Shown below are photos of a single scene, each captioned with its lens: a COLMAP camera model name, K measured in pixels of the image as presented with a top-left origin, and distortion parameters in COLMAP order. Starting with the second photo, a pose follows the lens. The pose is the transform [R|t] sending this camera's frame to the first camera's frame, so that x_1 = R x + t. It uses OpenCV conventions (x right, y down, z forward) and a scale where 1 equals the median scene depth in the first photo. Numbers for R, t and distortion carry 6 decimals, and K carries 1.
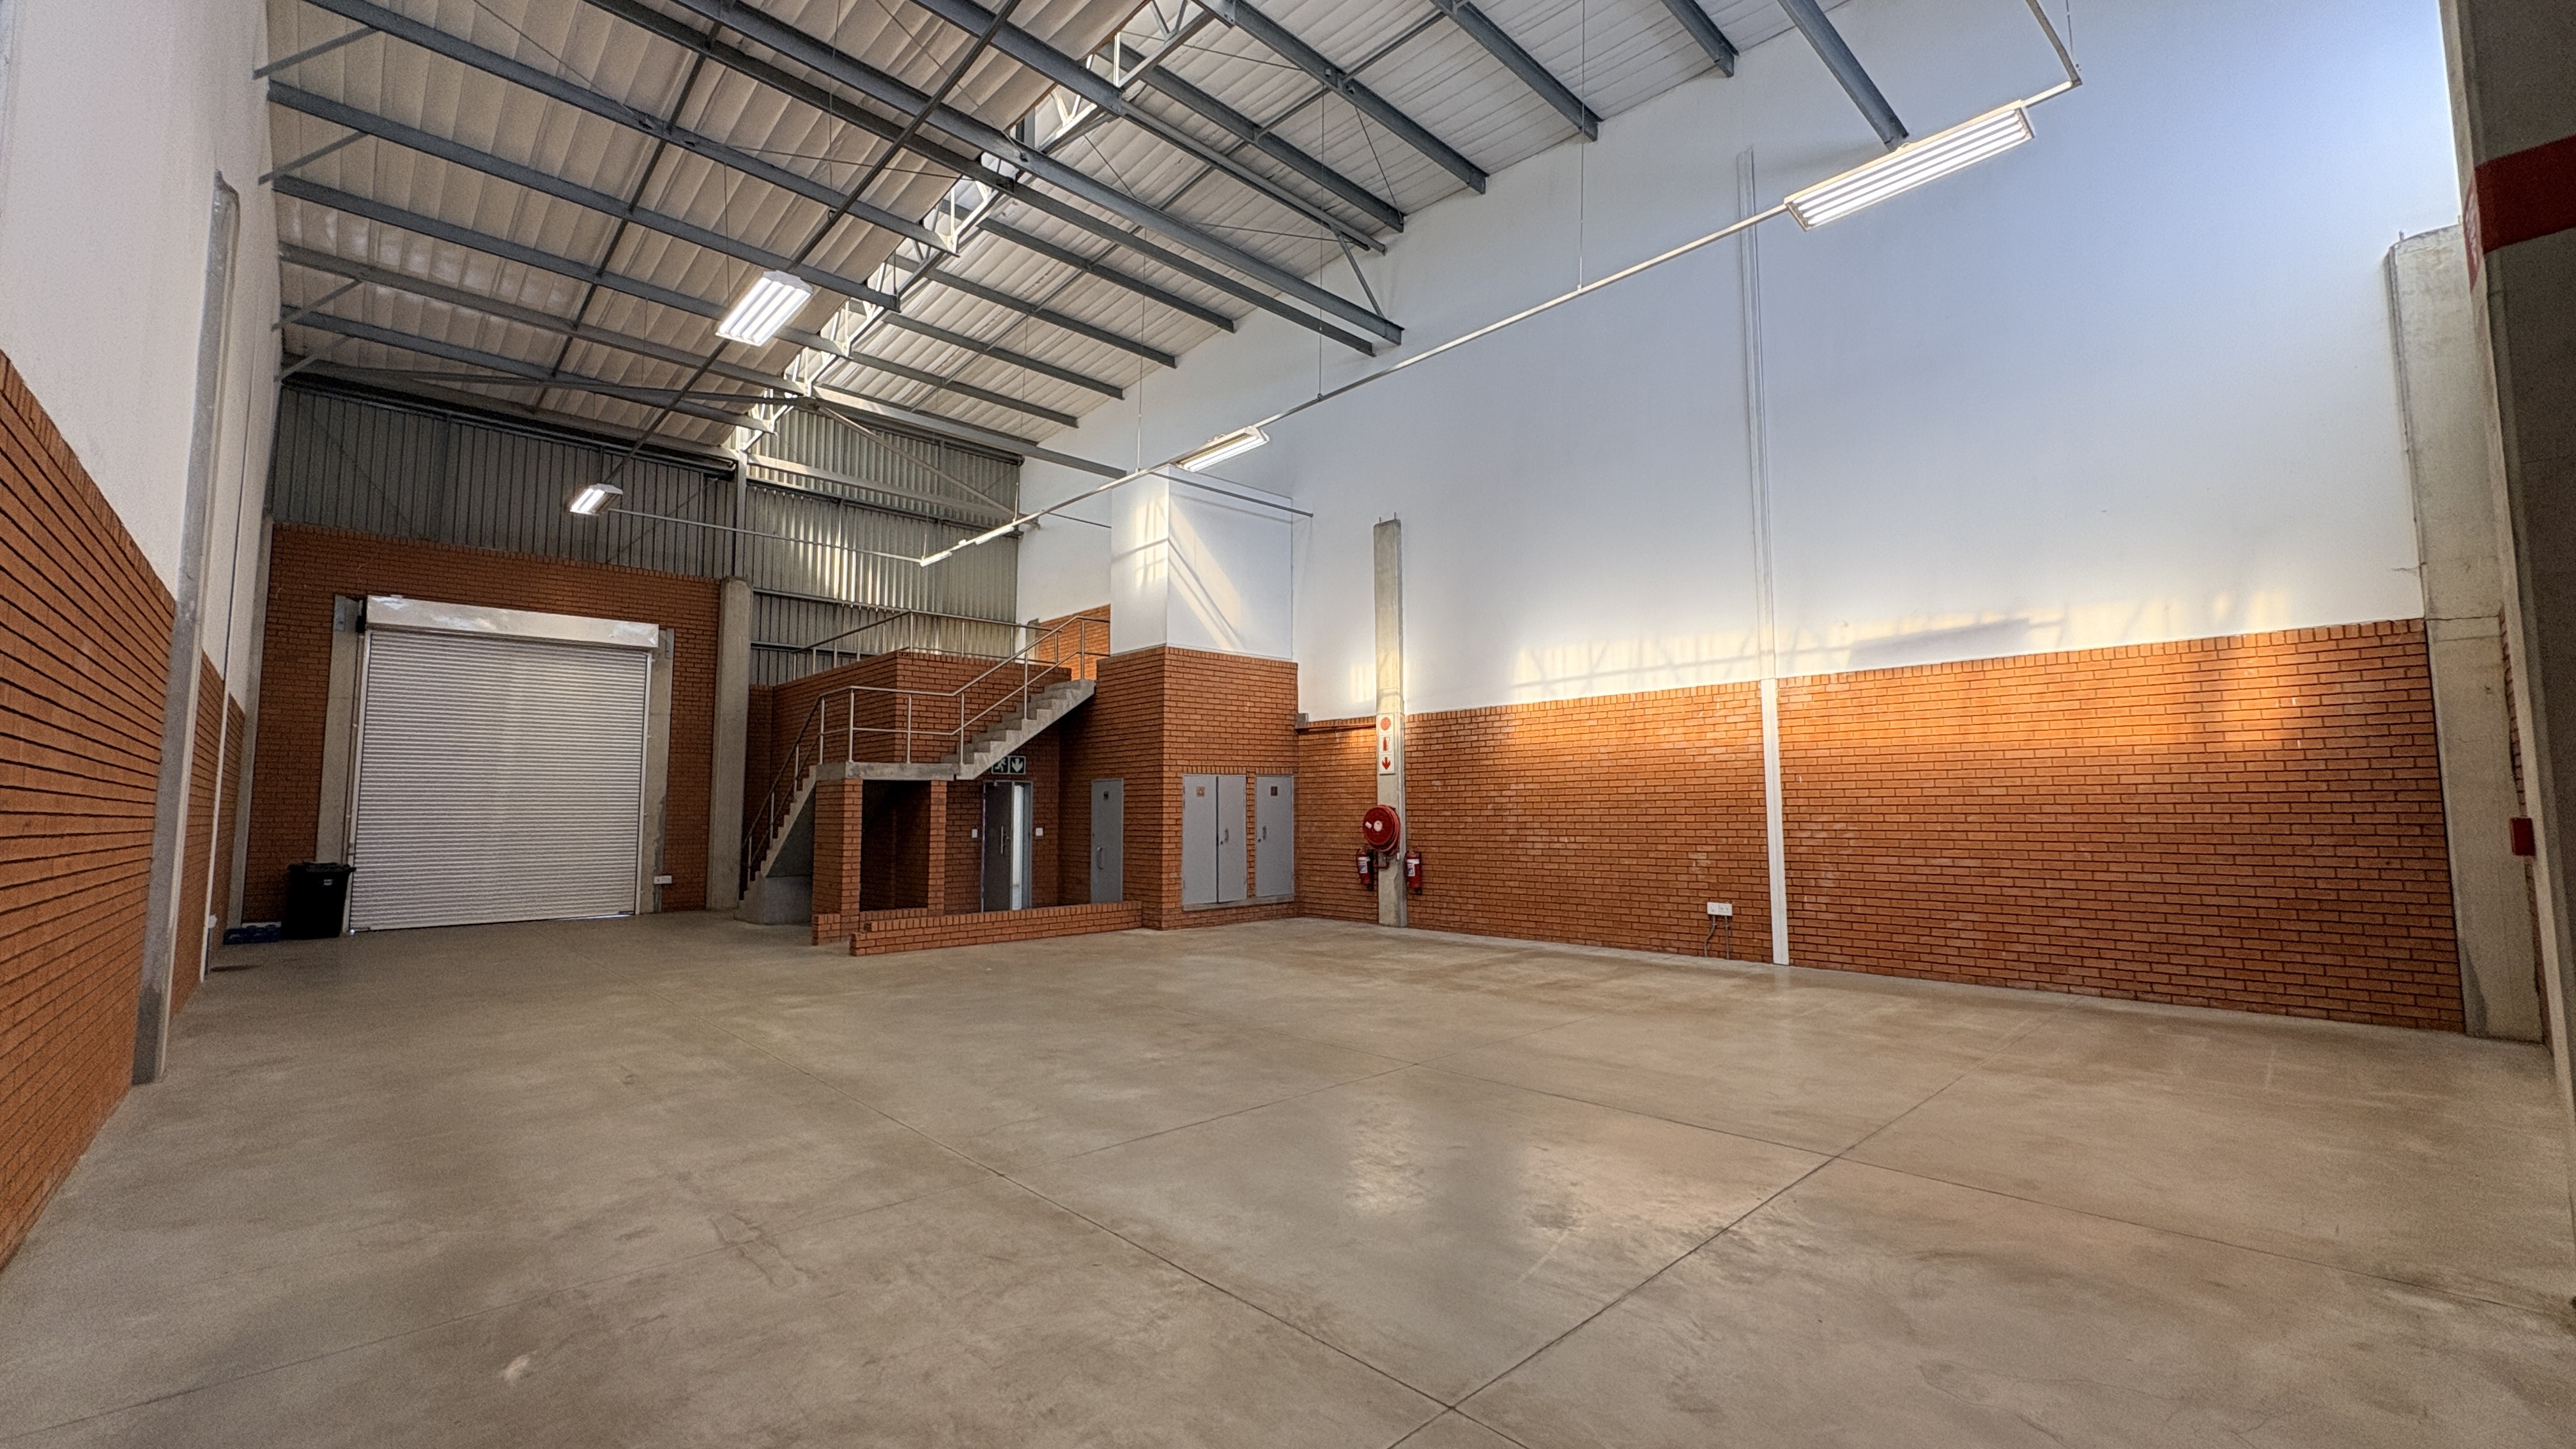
lens RADIAL K [[1023.1, 0, 1286.3], [0, 1023.1, 725.4], [0, 0, 1]] dist [-0.000072, -0.000416]
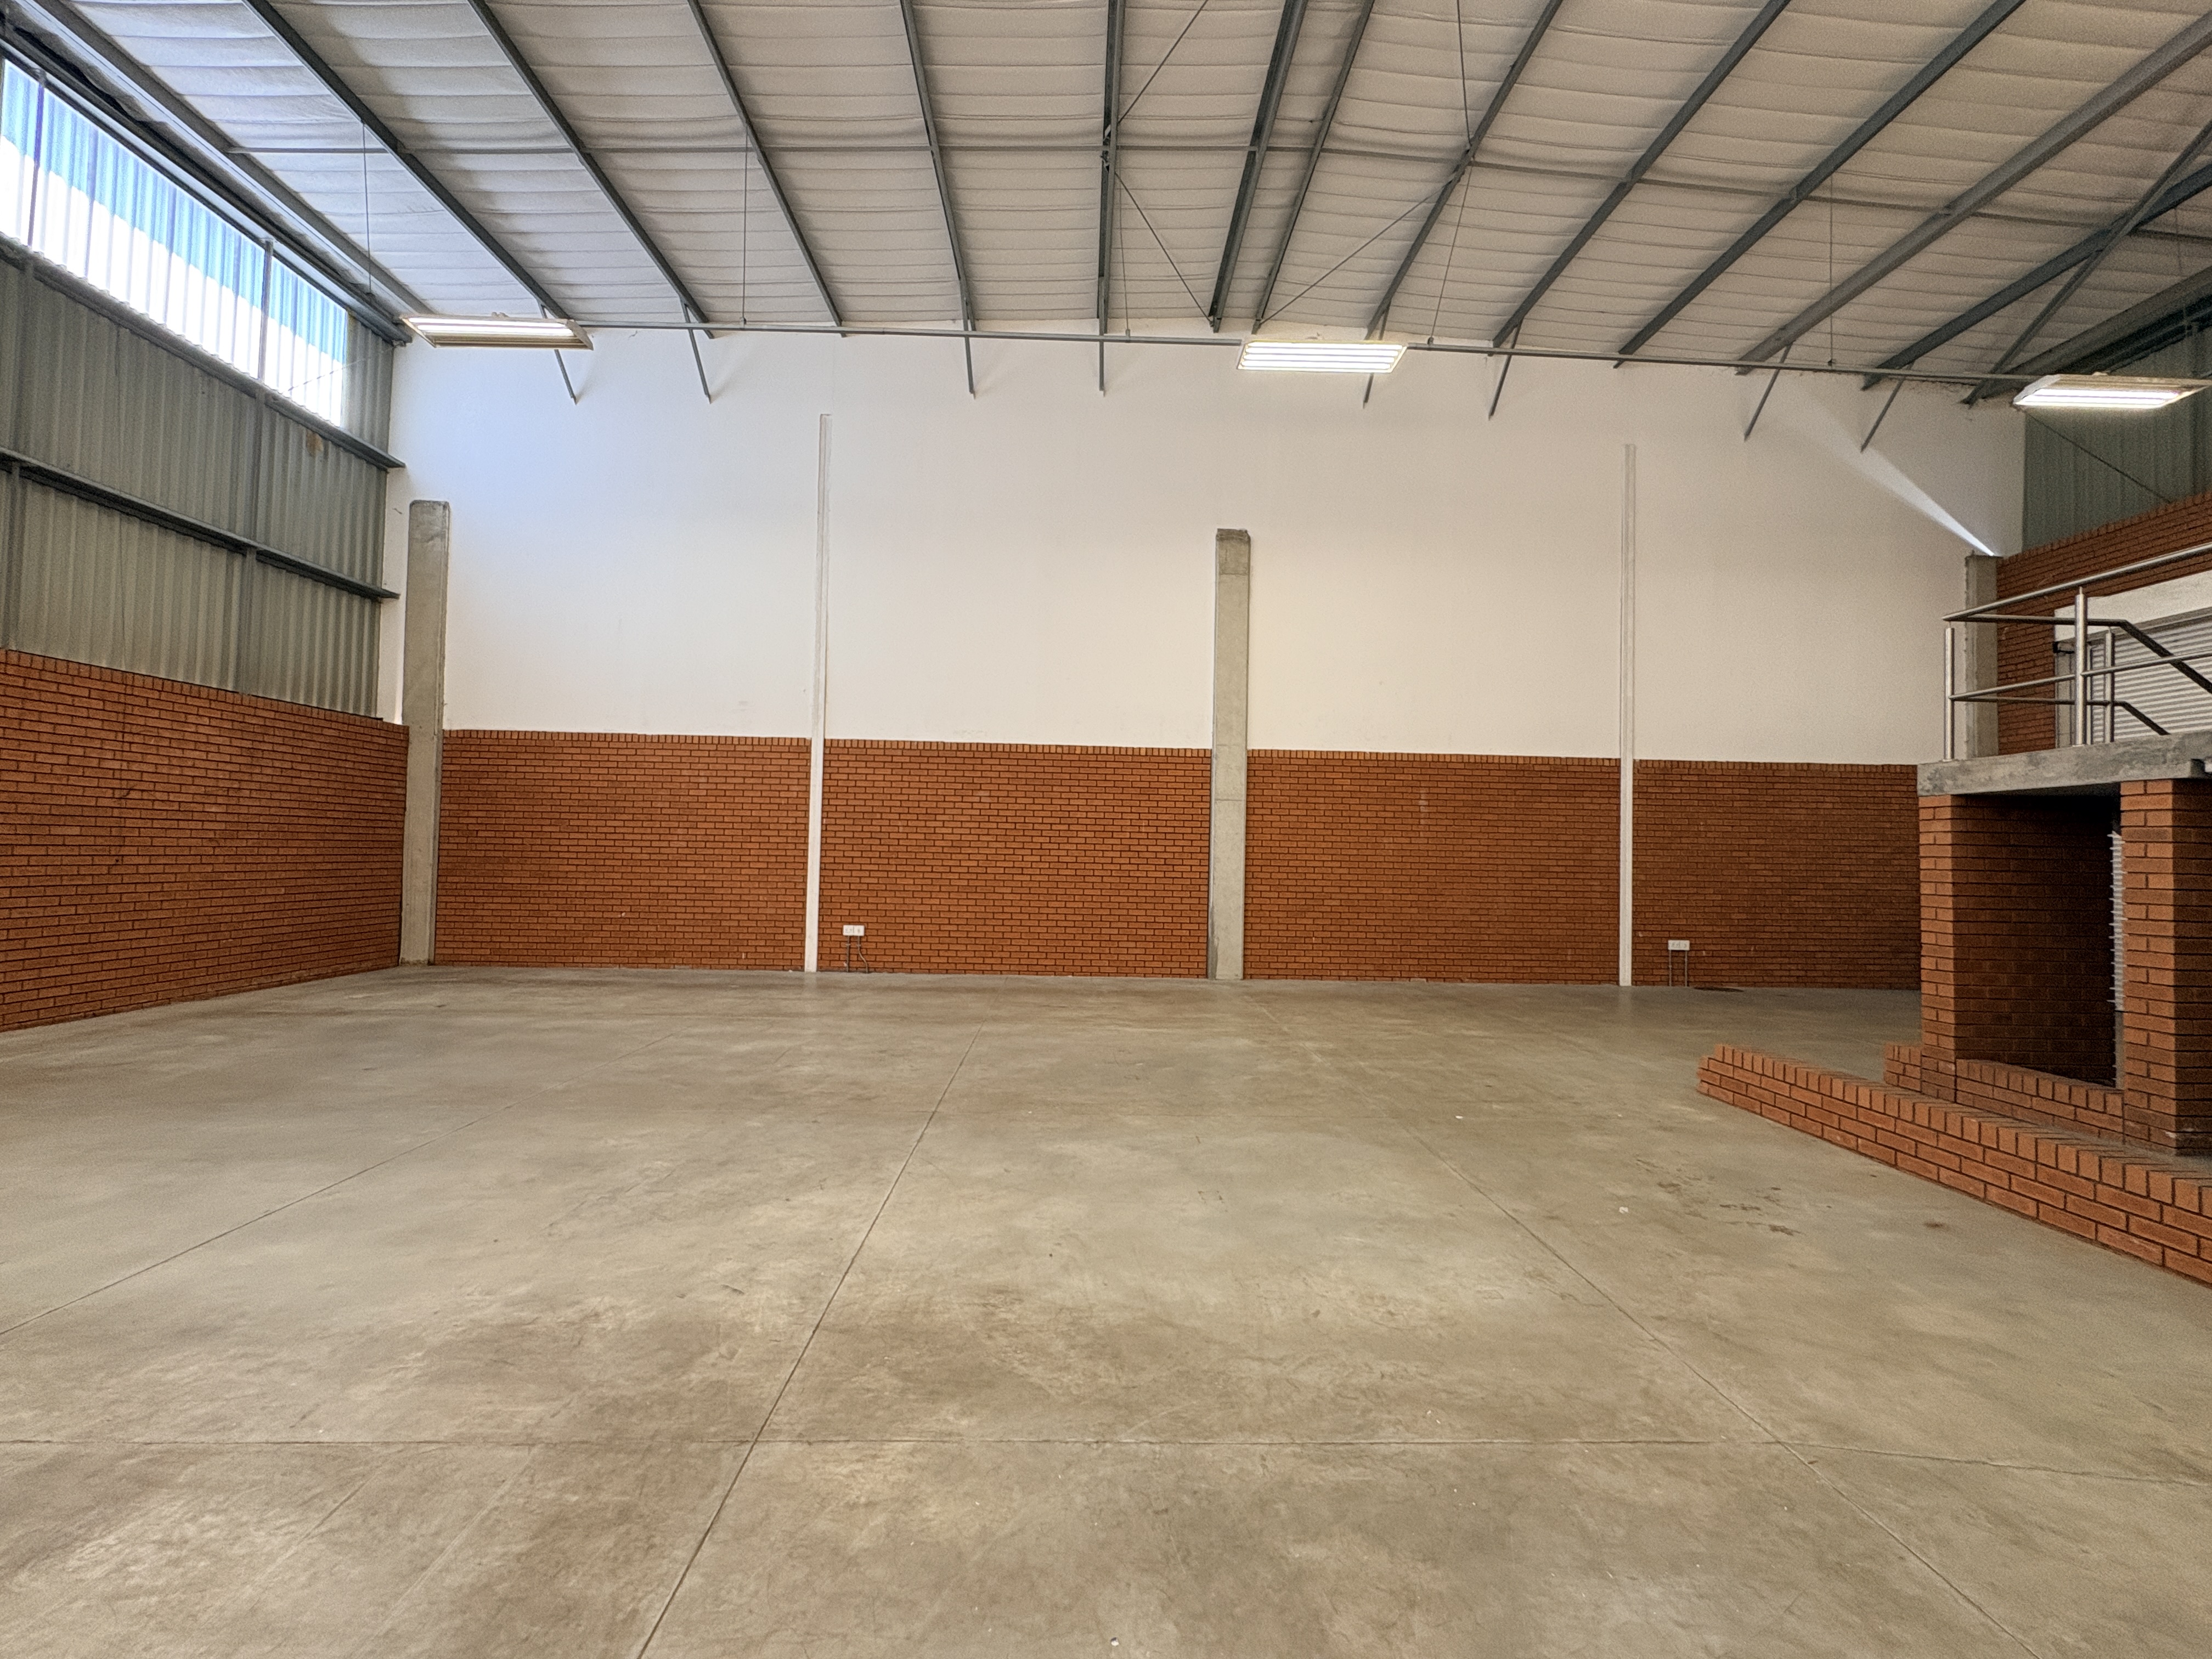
lens RADIAL K [[879.9, 0, 1103.2], [0, 879.9, 829.6], [0, 0, 1]] dist [-0.000967, -0.000210]
pose [[-0.661520, -0.030280, -0.749316, 0.170842], [0.046423, 0.995615, -0.081217, 0.078592], [0.748490, -0.088512, -0.657213, 0.889841]]
